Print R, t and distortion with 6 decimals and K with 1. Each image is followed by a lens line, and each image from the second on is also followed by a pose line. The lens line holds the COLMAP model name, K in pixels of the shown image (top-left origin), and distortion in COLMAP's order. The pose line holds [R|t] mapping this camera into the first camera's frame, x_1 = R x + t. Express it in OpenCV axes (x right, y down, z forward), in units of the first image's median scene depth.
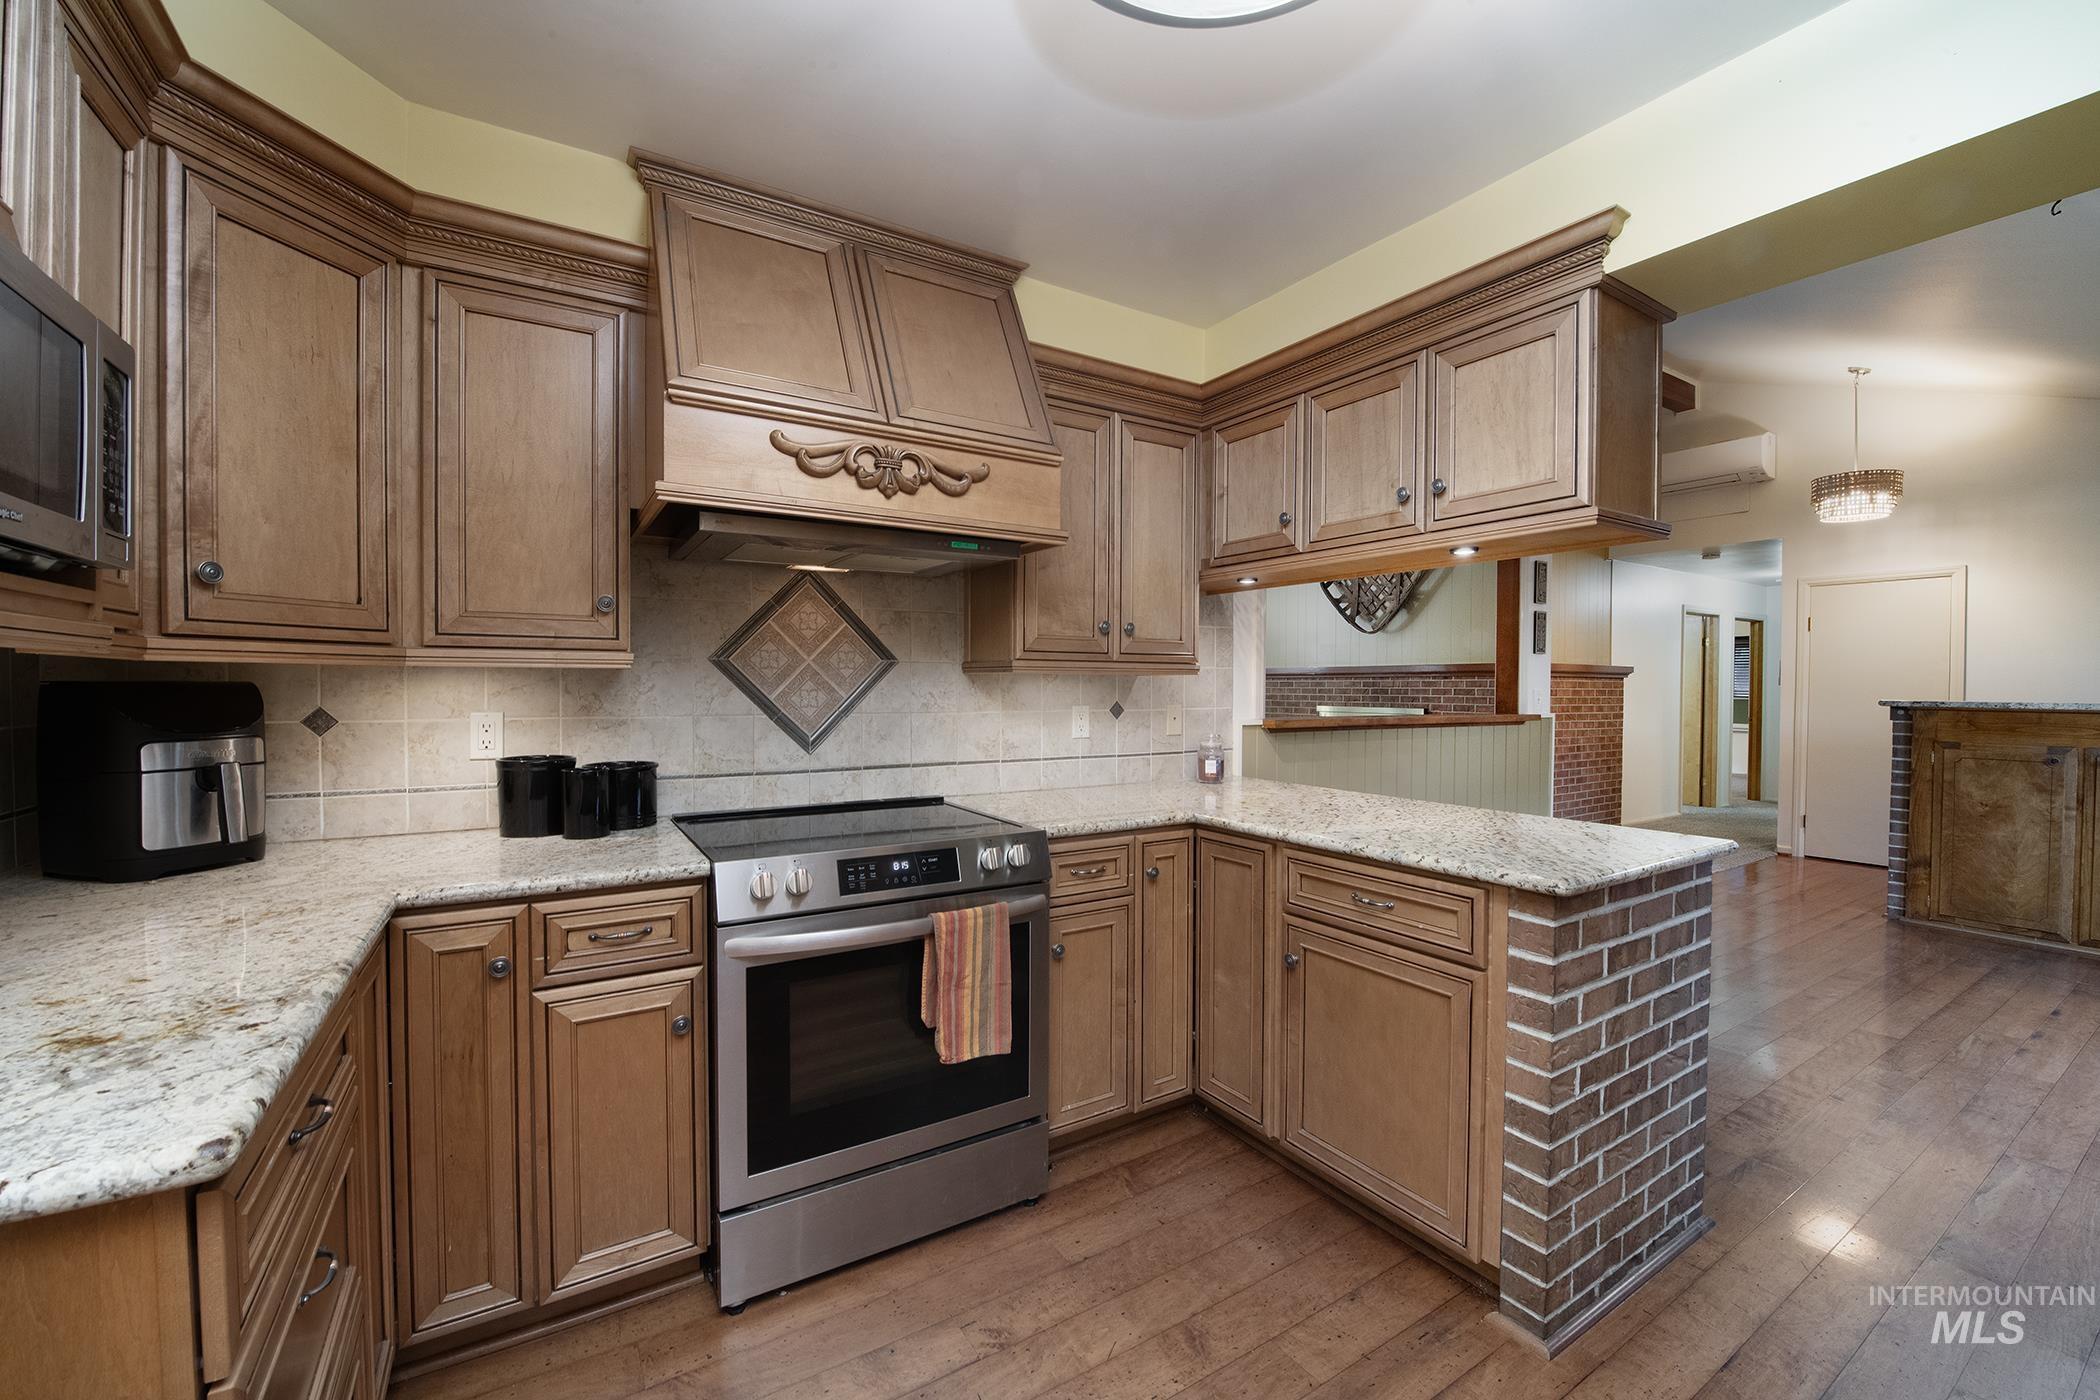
lens RADIAL K [[830.9, 0, 1050.0], [0, 830.9, 700.0], [0, 0, 1]] dist [-0.016597, -0.000350]
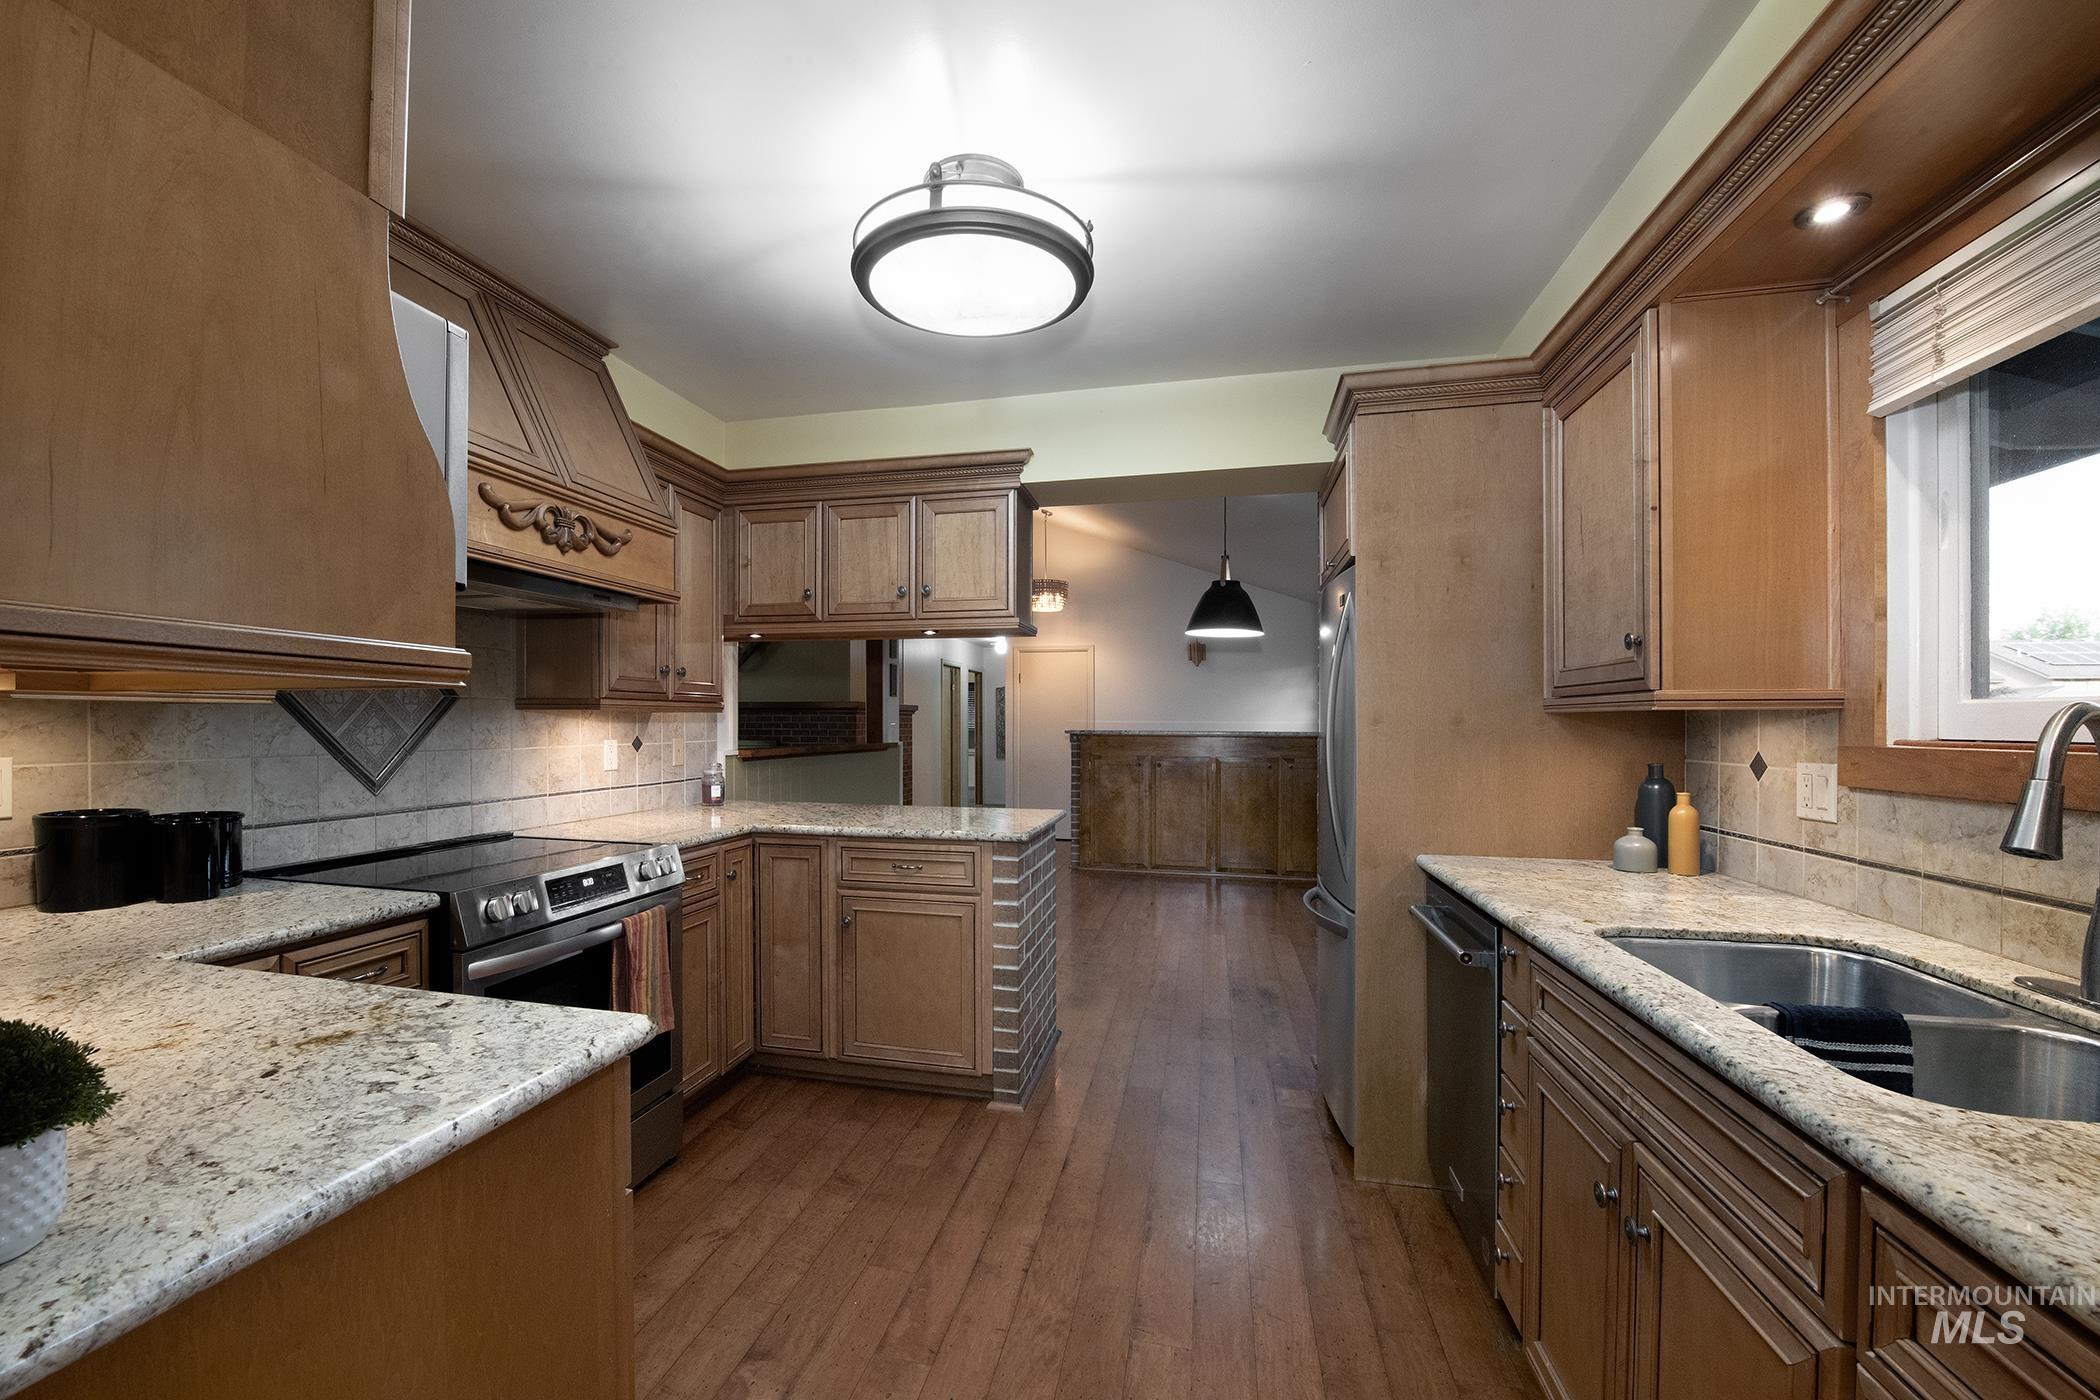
lens RADIAL K [[833.7, 0, 1041.5], [0, 833.7, 716.2], [0, 0, 1]] dist [-0.002633, -0.000273]
pose [[0.690016, 0.004499, 0.723780, -0.489460], [0.010311, 0.999818, -0.016044, -0.001517], [-0.723720, 0.018534, 0.689844, -0.199471]]
